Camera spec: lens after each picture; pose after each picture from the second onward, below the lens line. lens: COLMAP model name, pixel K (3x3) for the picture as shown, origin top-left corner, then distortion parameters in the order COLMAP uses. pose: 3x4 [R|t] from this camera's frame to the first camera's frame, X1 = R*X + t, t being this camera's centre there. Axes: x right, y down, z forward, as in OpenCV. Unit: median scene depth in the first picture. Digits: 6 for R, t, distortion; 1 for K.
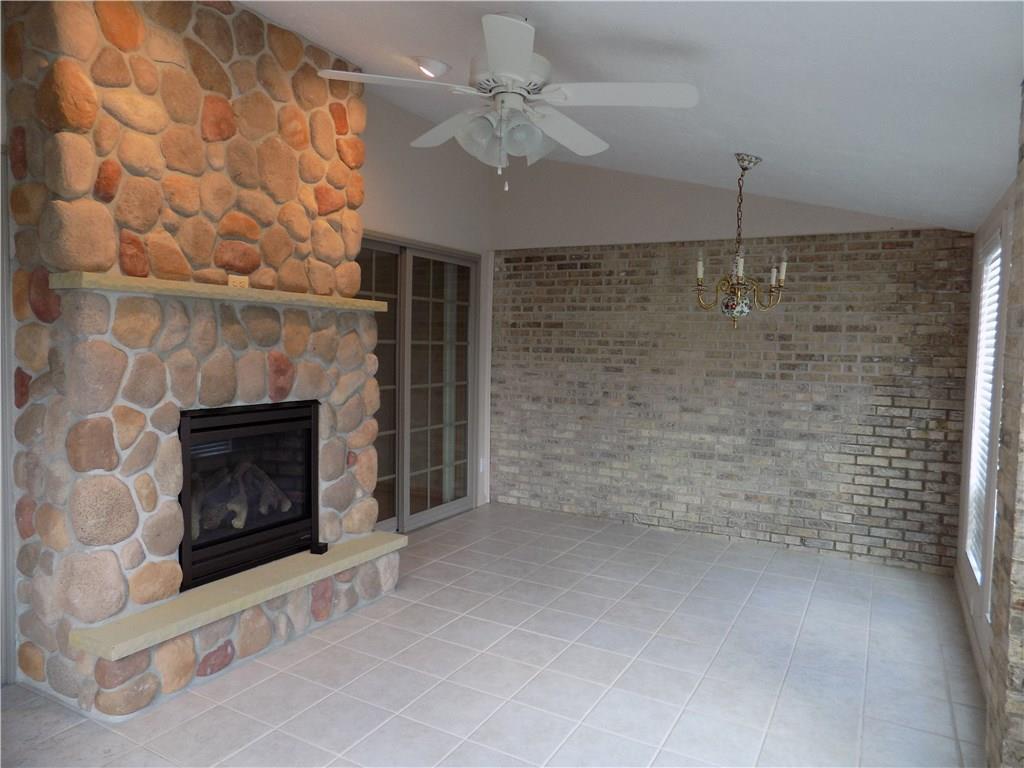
lens RADIAL K [[687.7, 0, 514.4], [0, 687.7, 385.5], [0, 0, 1]] dist [-0.043513, 0.017860]
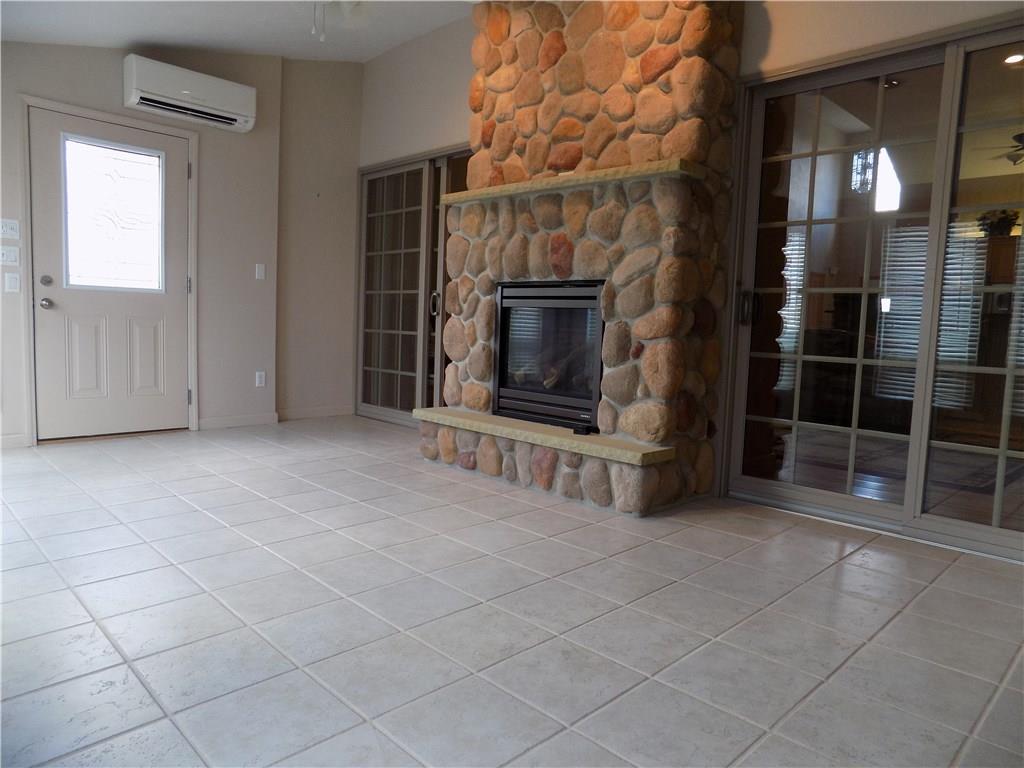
lens RADIAL K [[687.7, 0, 514.9], [0, 687.7, 381.0], [0, 0, 1]] dist [-0.043513, 0.017860]
pose [[-0.284754, 0.042442, -0.957661, 0.776363], [-0.109113, 0.991091, 0.076367, 0.115439], [0.952370, 0.126239, -0.277587, 1.319465]]
